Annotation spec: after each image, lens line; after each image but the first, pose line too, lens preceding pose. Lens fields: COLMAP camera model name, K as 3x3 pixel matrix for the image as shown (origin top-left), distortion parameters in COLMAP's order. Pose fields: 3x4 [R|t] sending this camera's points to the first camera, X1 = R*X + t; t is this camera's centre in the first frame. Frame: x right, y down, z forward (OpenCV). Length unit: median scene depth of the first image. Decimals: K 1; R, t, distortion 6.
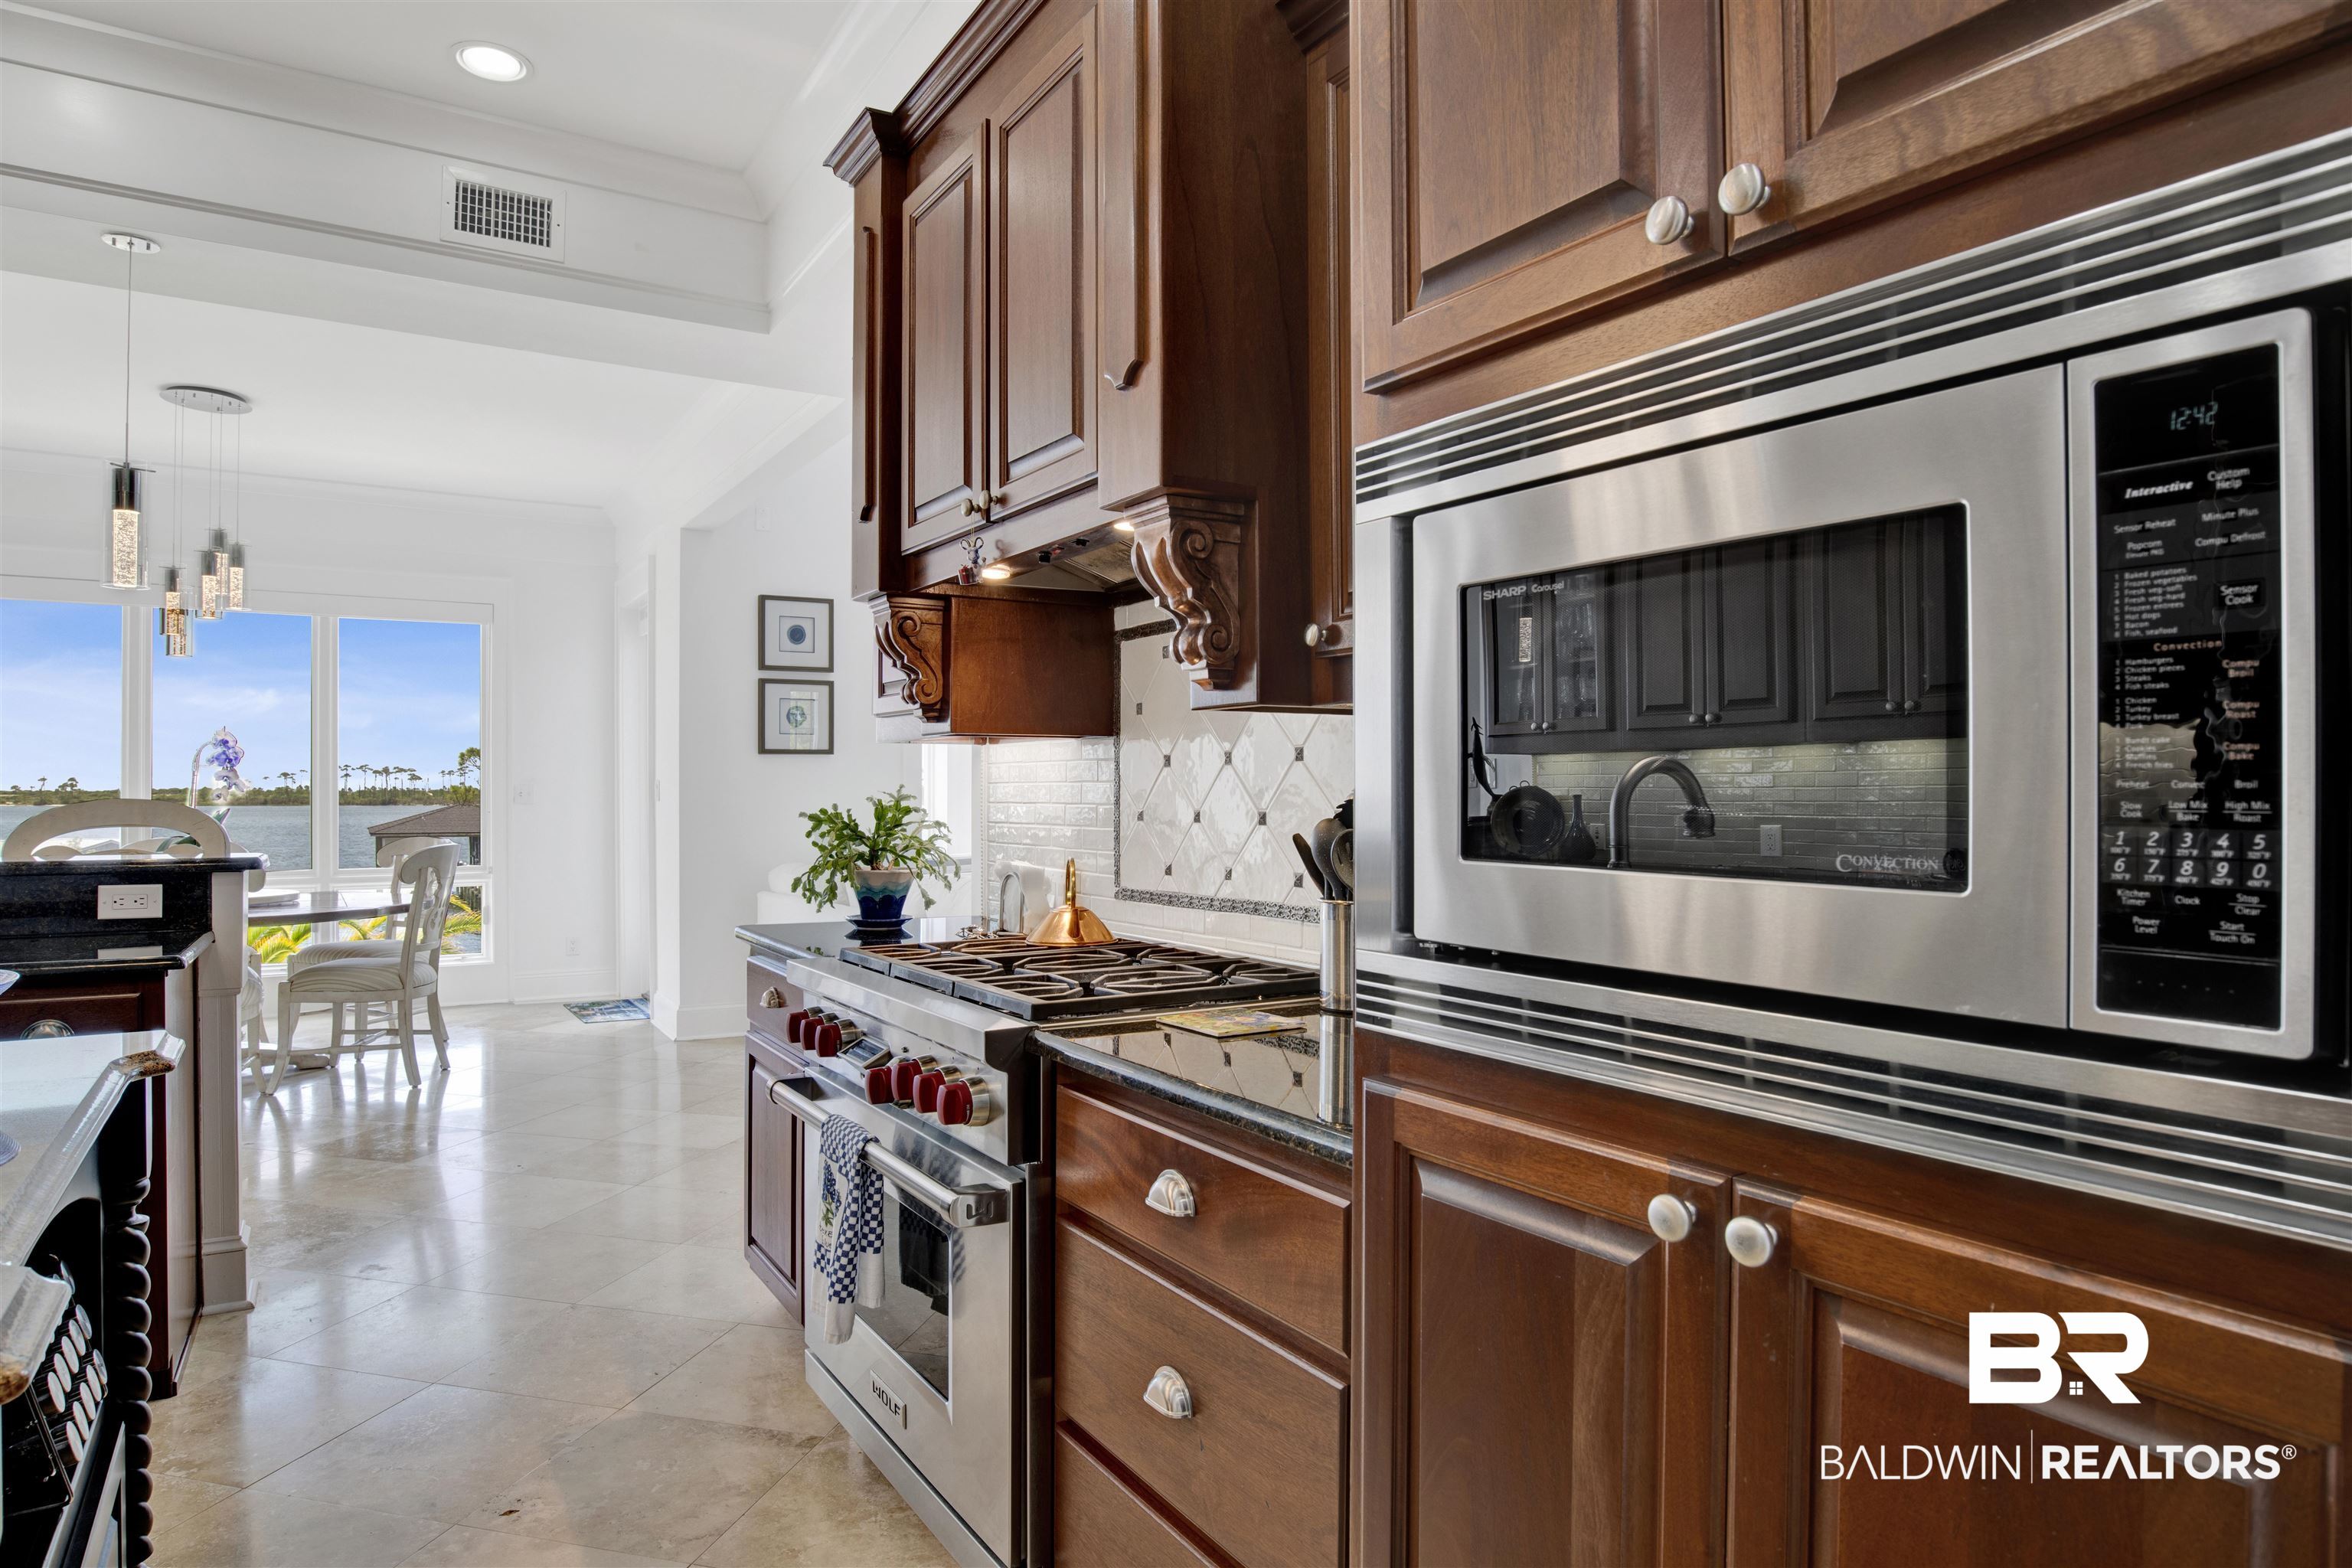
lens RADIAL K [[1348.6, 0, 1186.4], [0, 1348.6, 775.5], [0, 0, 1]] dist [-0.057653, 0.010777]
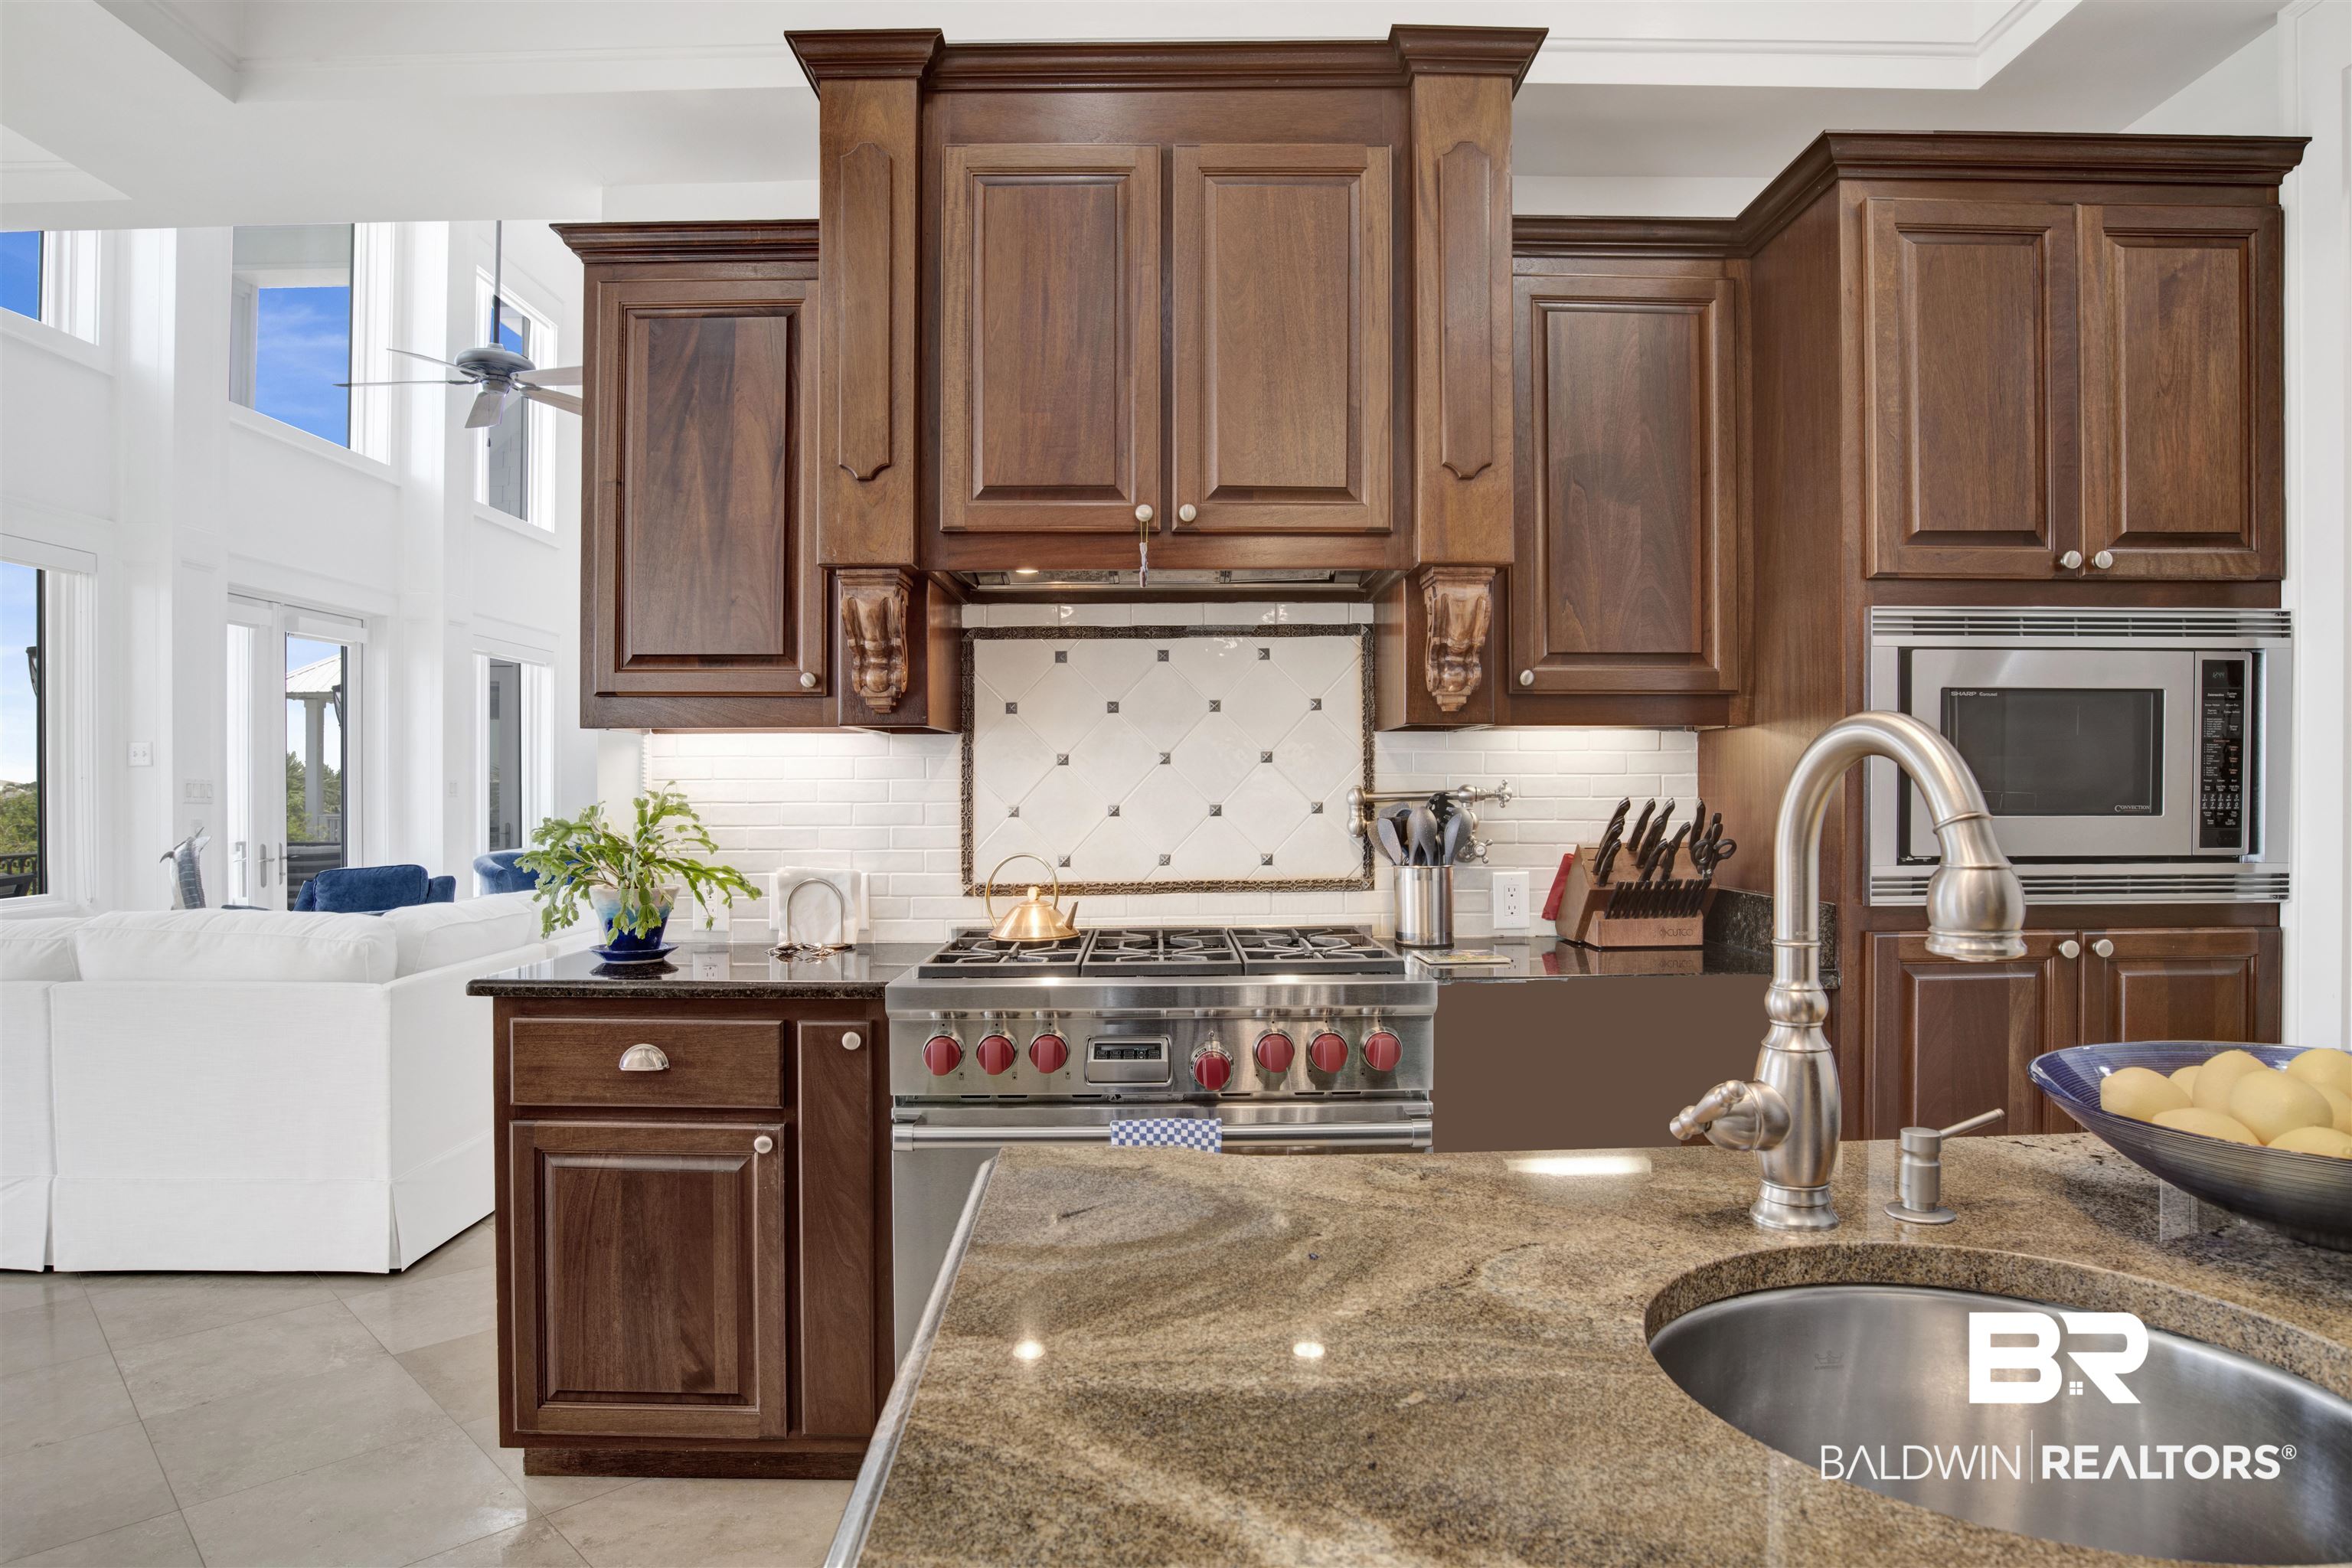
lens RADIAL K [[1348.6, 0, 1186.9], [0, 1348.6, 782.3], [0, 0, 1]] dist [-0.057653, 0.010777]
pose [[0.526992, 0.000527, 0.849870, -0.769061], [-0.005463, 0.999981, 0.002768, 0.003420], [-0.849853, -0.006102, 0.526985, 0.318045]]
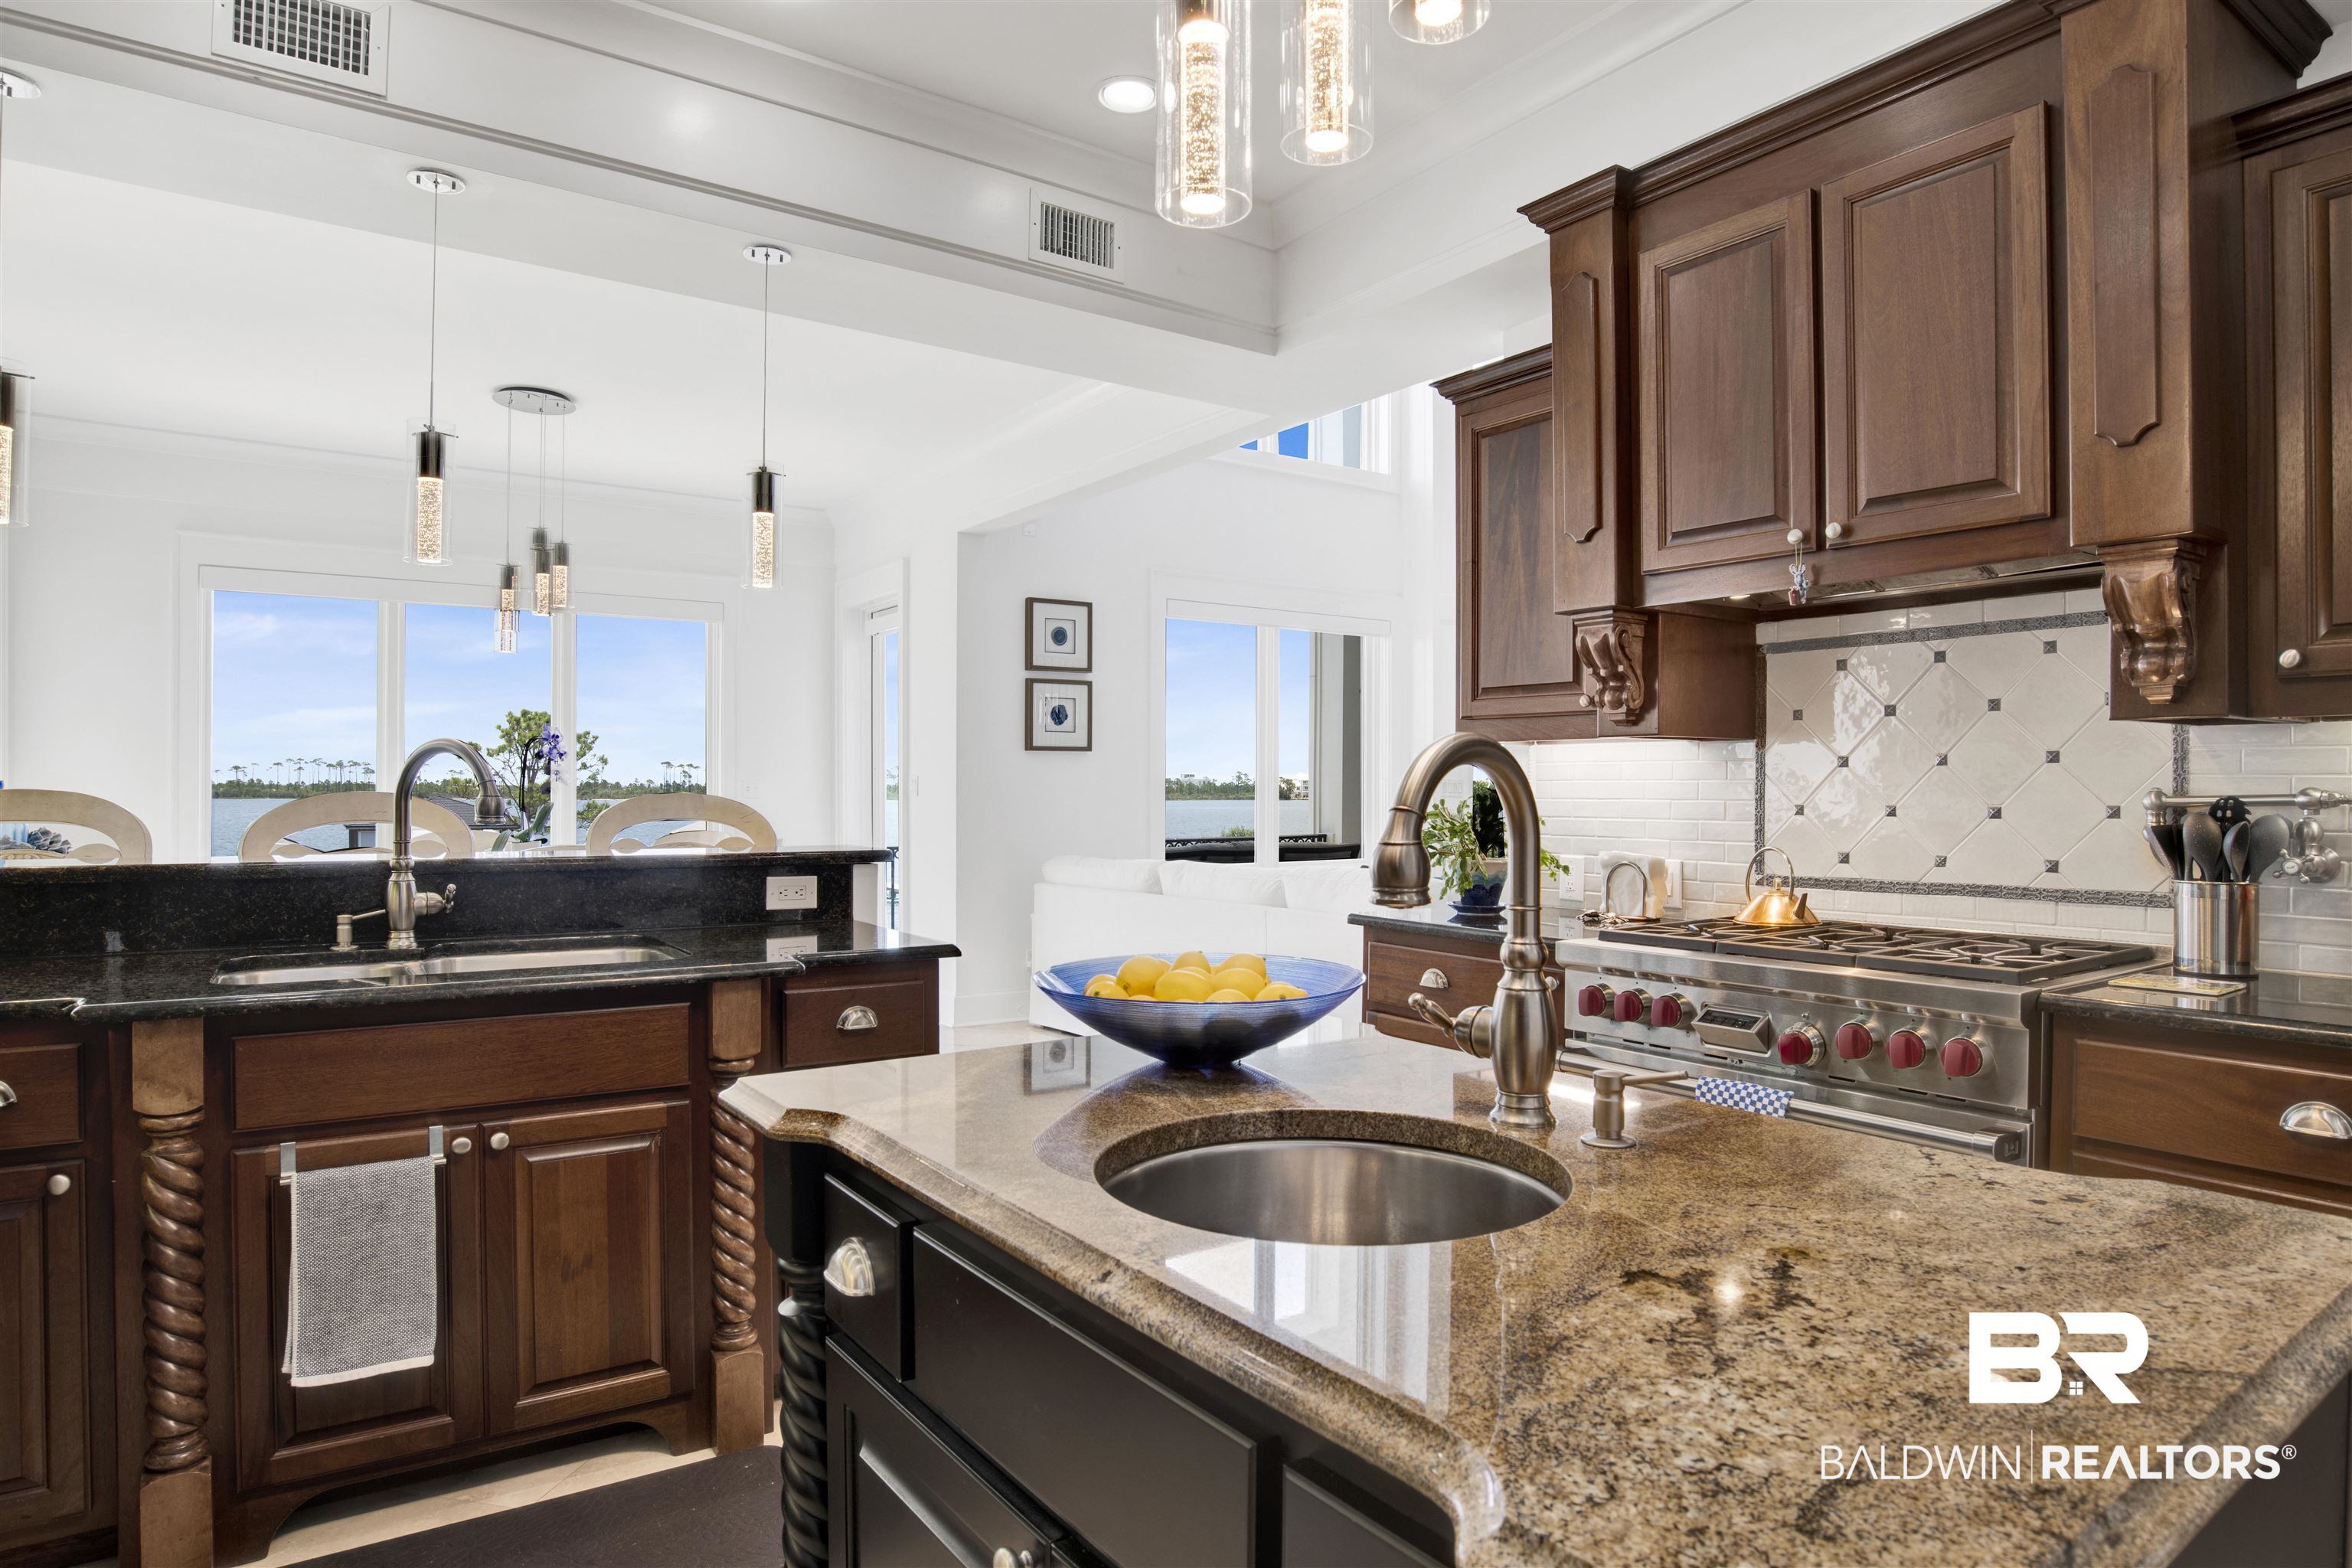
lens RADIAL K [[1317.6, 0, 1174.5], [0, 1317.6, 778.0], [0, 0, 1]] dist [-0.052301, 0.001856]
pose [[0.999276, 0.003198, 0.037909, -0.542400], [-0.003374, 0.999984, 0.004571, -0.000106], [-0.037894, -0.004695, 0.999271, -0.051115]]
